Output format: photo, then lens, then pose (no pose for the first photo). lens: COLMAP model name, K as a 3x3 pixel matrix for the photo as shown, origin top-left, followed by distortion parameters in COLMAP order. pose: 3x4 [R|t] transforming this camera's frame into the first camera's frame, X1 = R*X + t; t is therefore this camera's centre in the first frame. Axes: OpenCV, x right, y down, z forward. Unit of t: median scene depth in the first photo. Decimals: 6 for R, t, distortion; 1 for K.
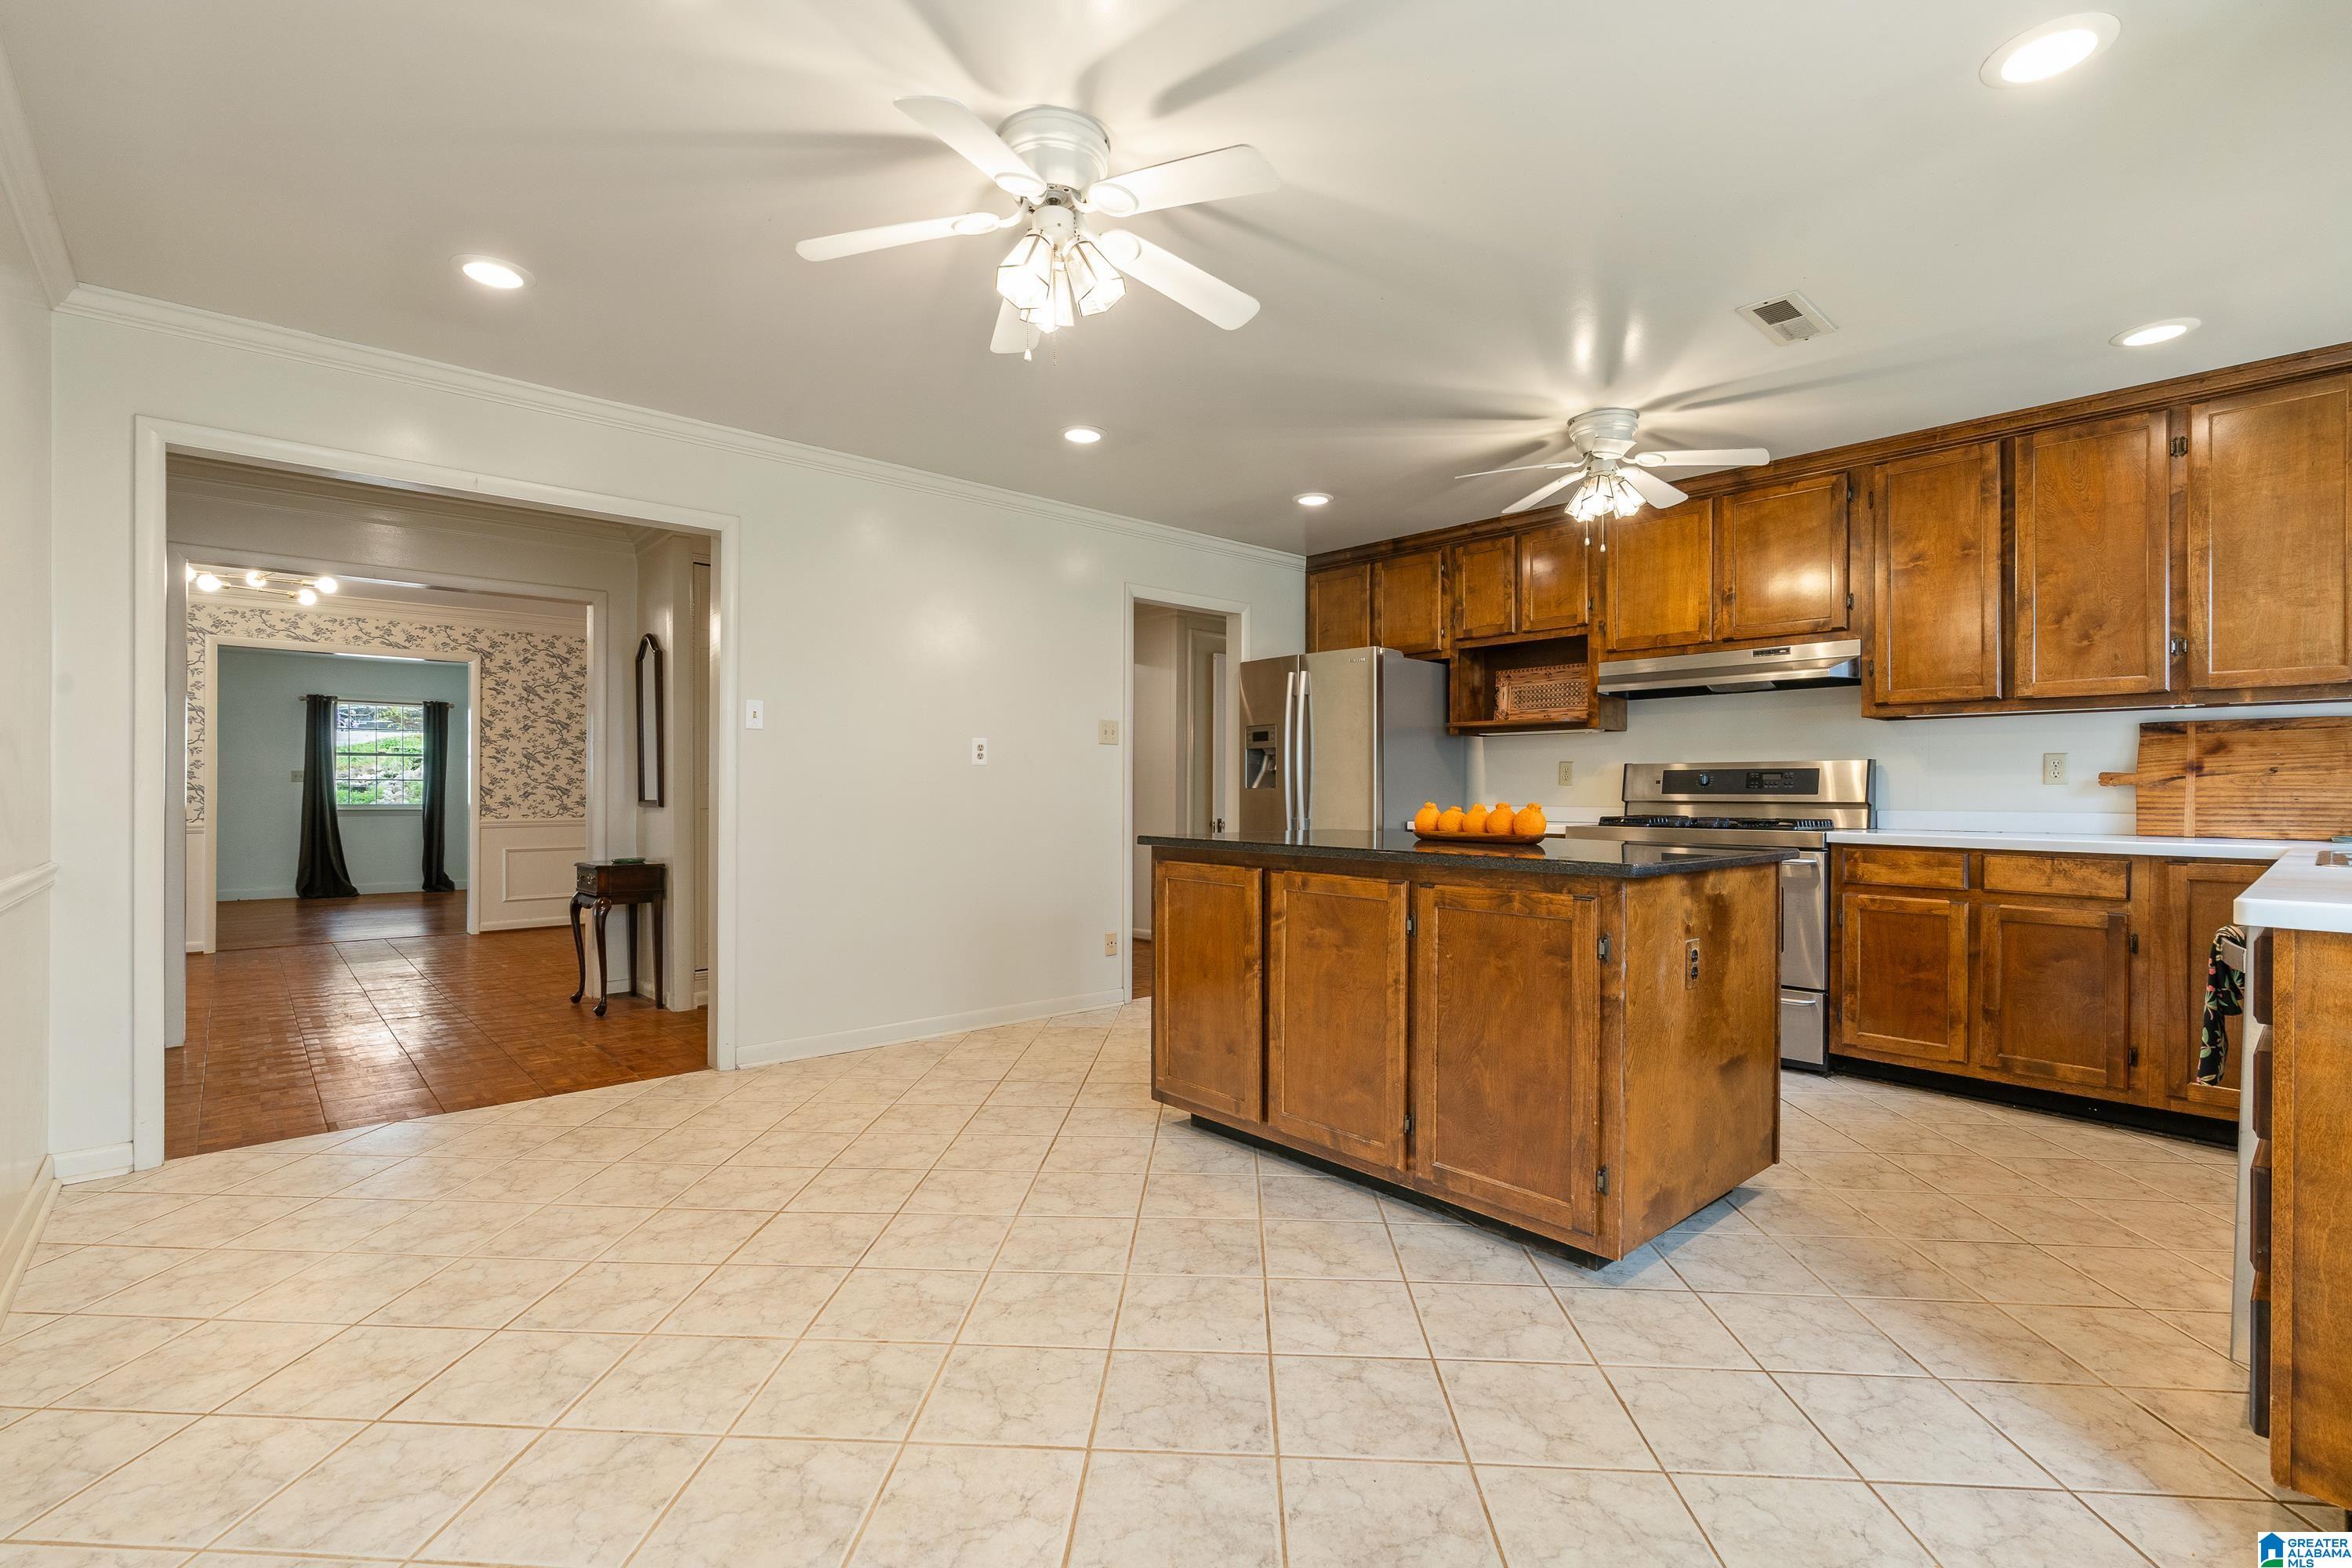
lens RADIAL K [[1047.0, 0, 1193.8], [0, 1047.0, 762.0], [0, 0, 1]] dist [-0.000901, -0.000570]
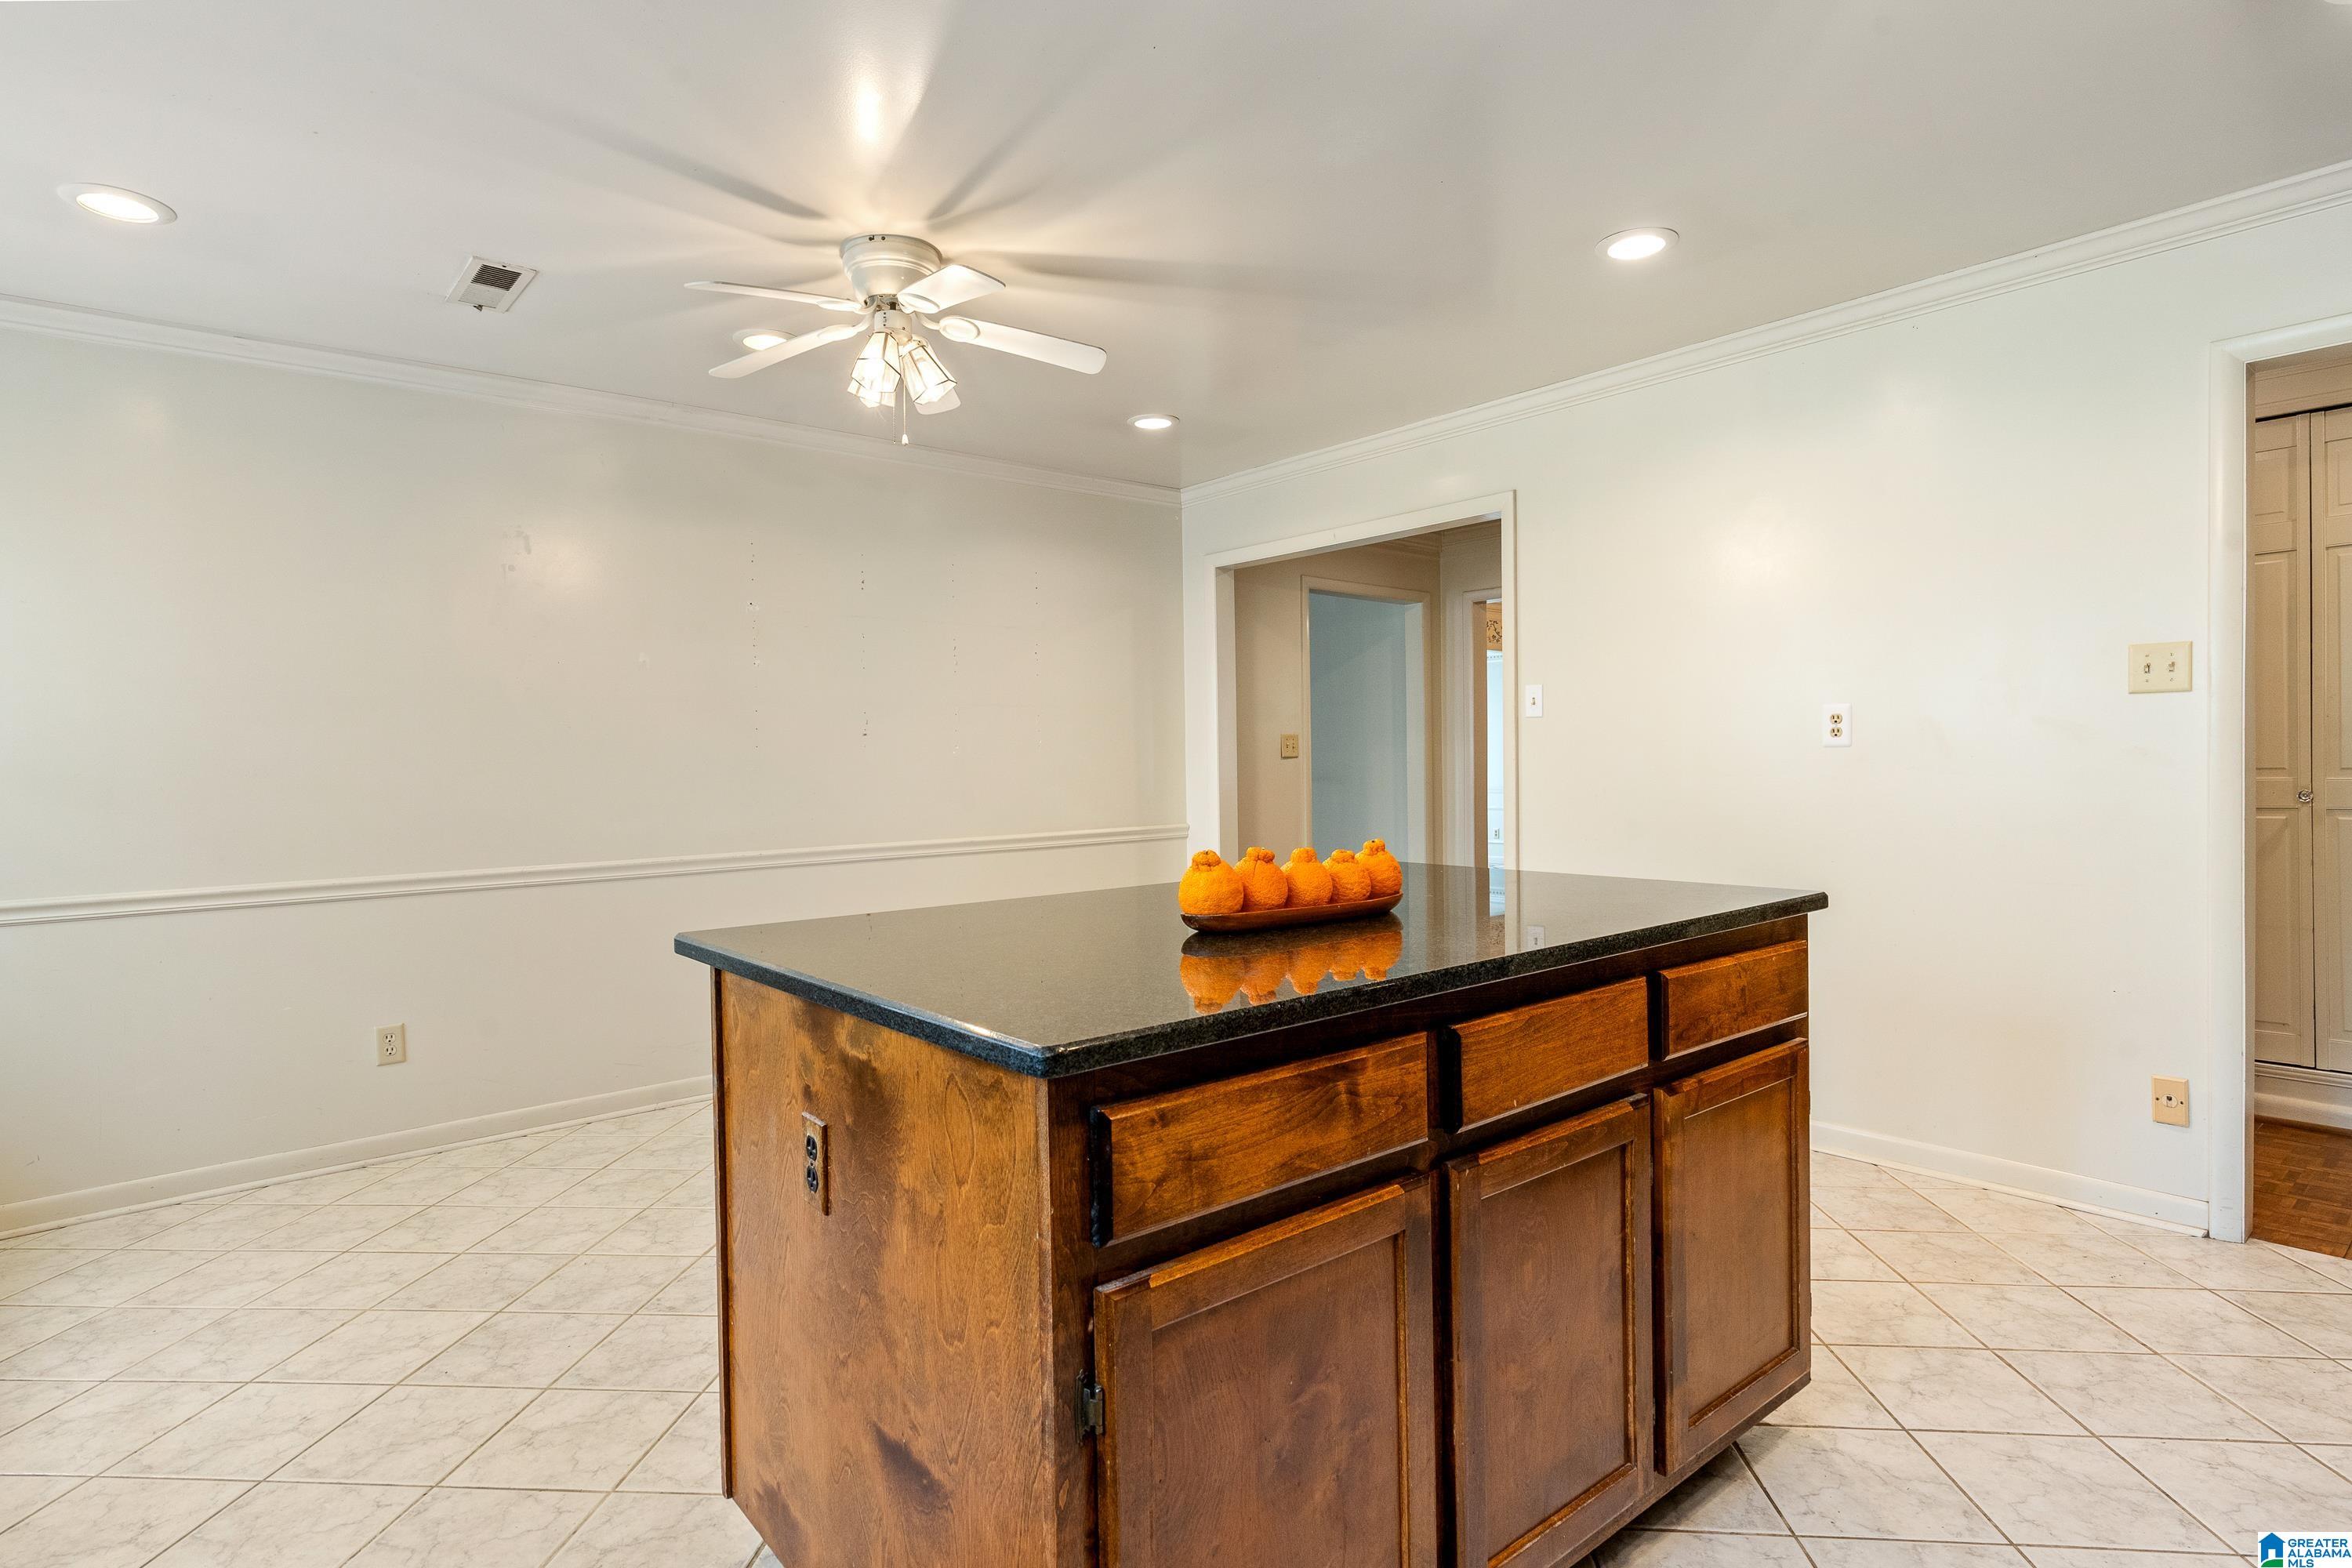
lens RADIAL K [[1200.4, 0, 1198.1], [0, 1200.4, 774.0], [0, 0, 1]] dist [0.000553, 0.000163]
pose [[-0.030793, 0.010887, -0.999466, 0.656504], [0.042135, 0.999066, 0.009585, -0.003575], [0.998637, -0.041817, -0.031223, 0.735926]]
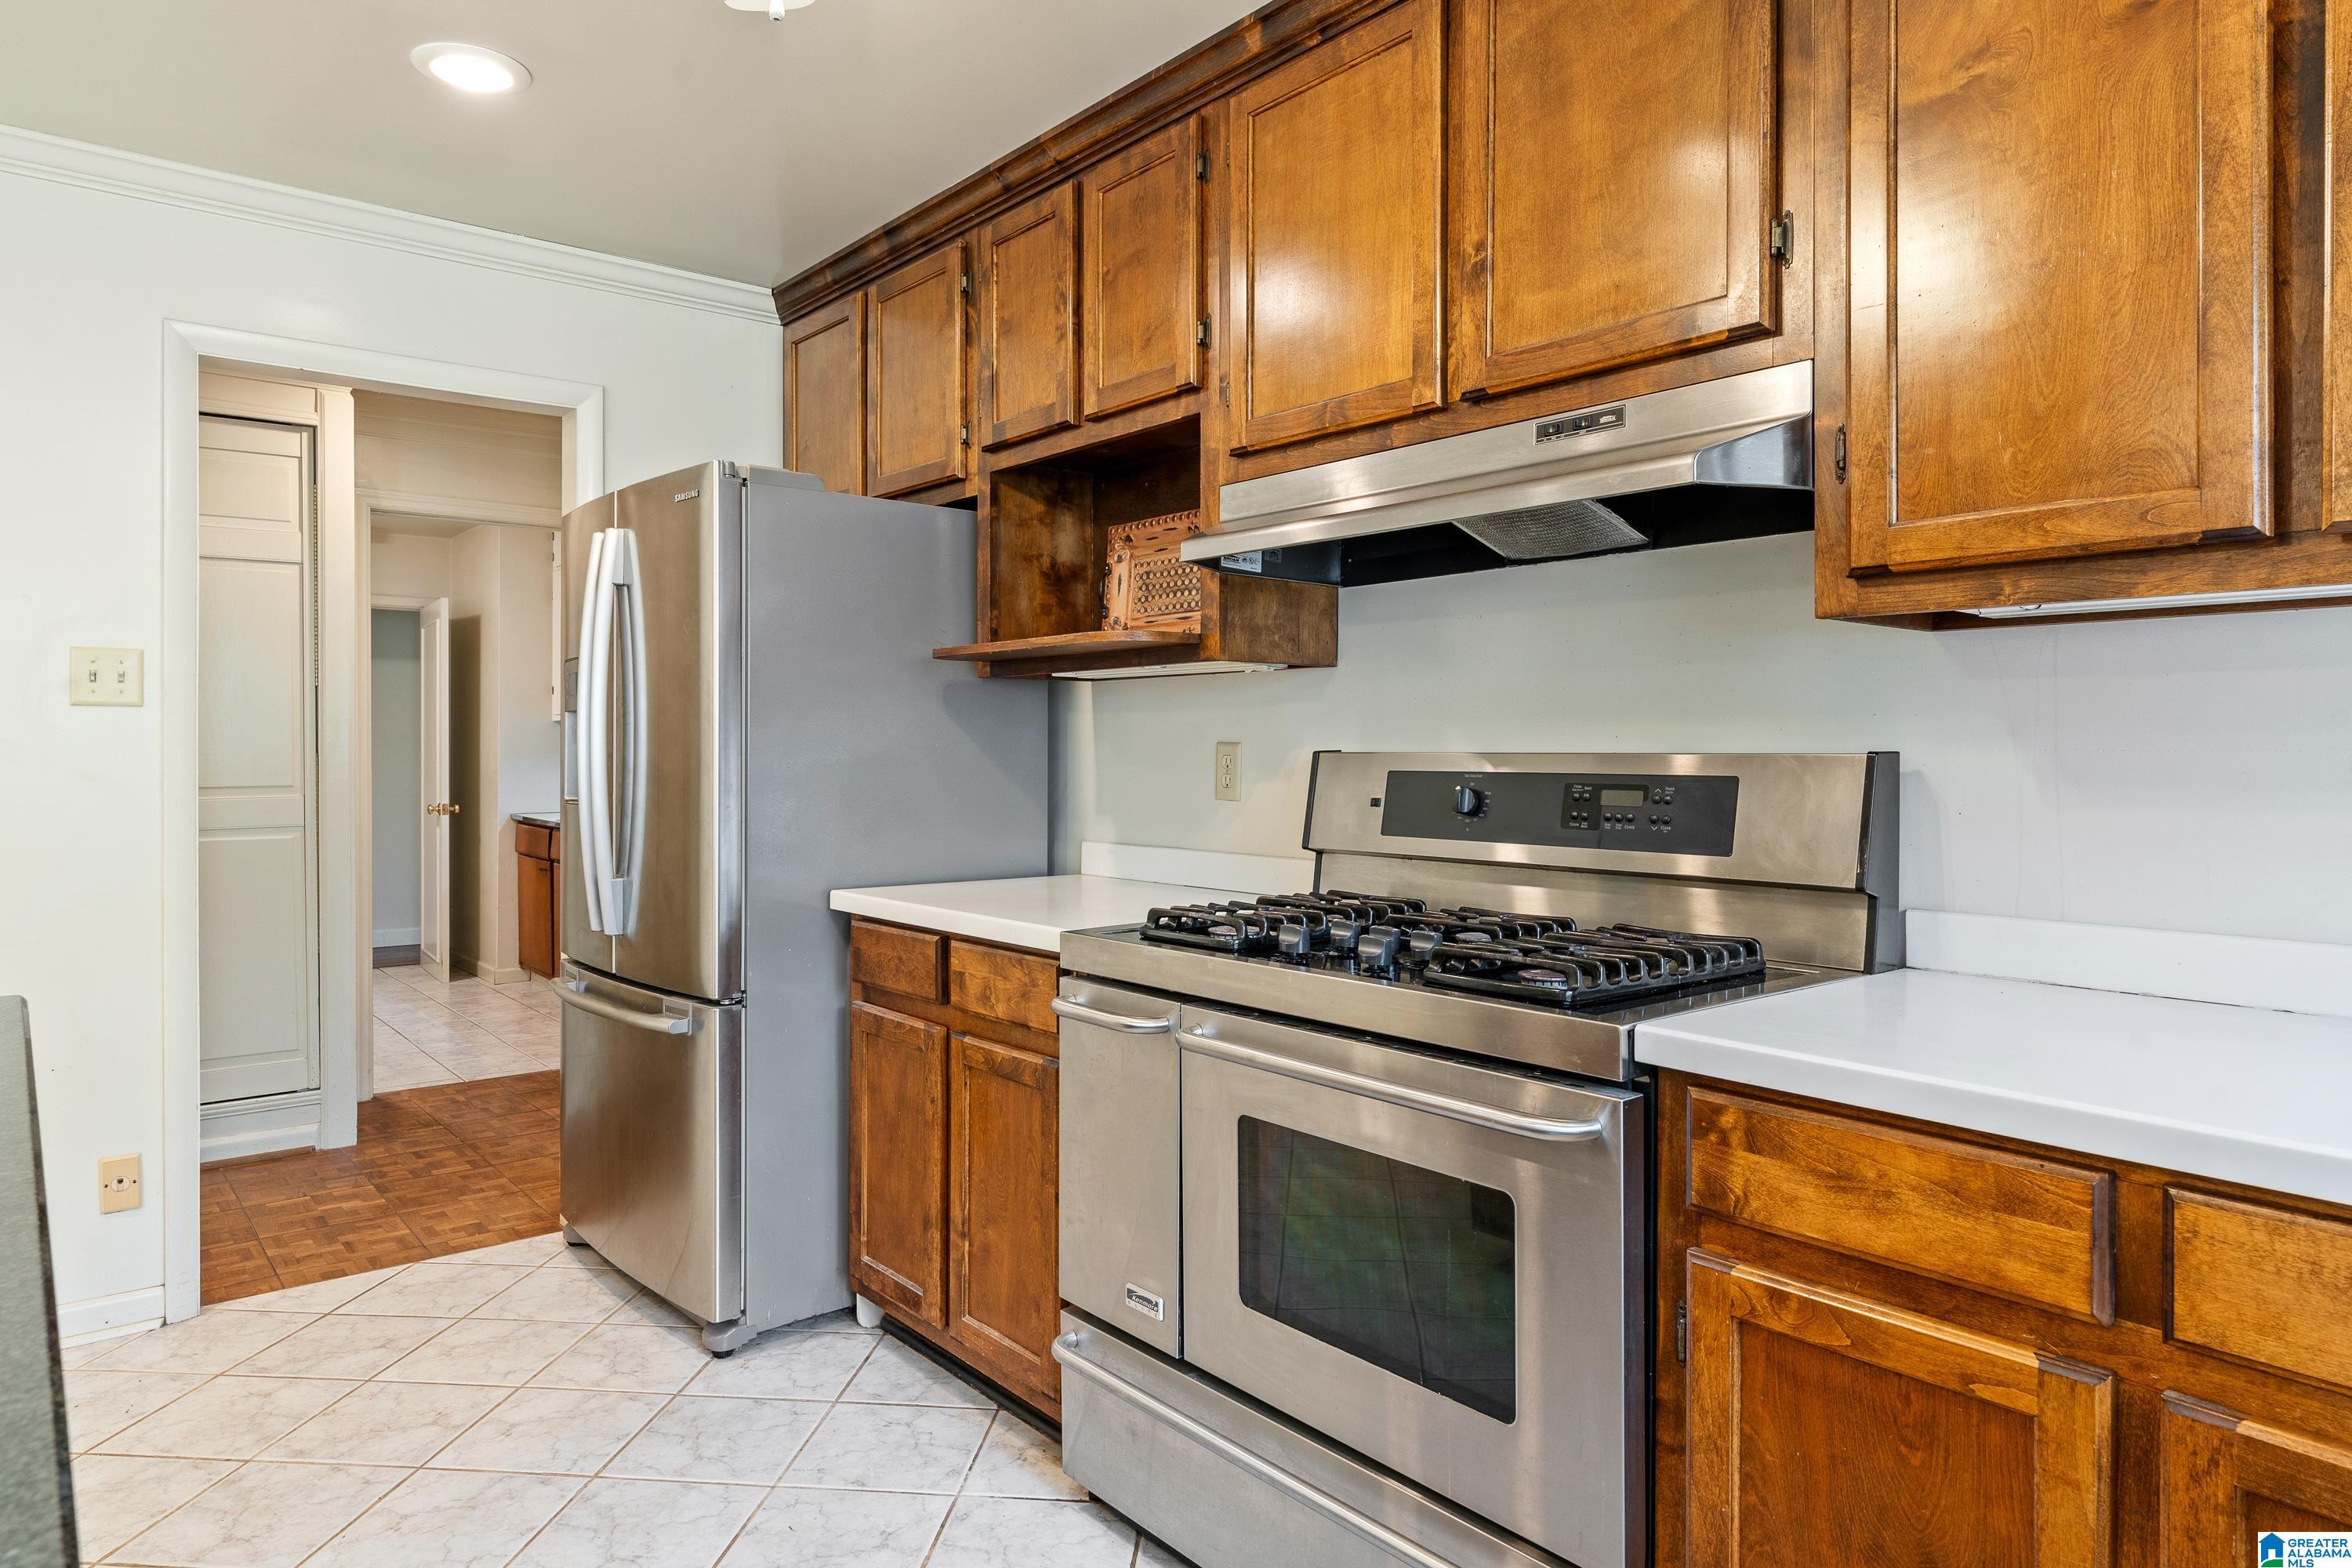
lens RADIAL K [[1410.4, 0, 1154.4], [0, 1410.4, 744.2], [0, 0, 1]] dist [-0.026266, 0.003051]
pose [[0.999179, -0.002237, -0.040460, 0.476423], [0.003312, 0.999643, 0.026515, -0.018440], [0.040386, -0.026627, 0.998829, 0.603021]]
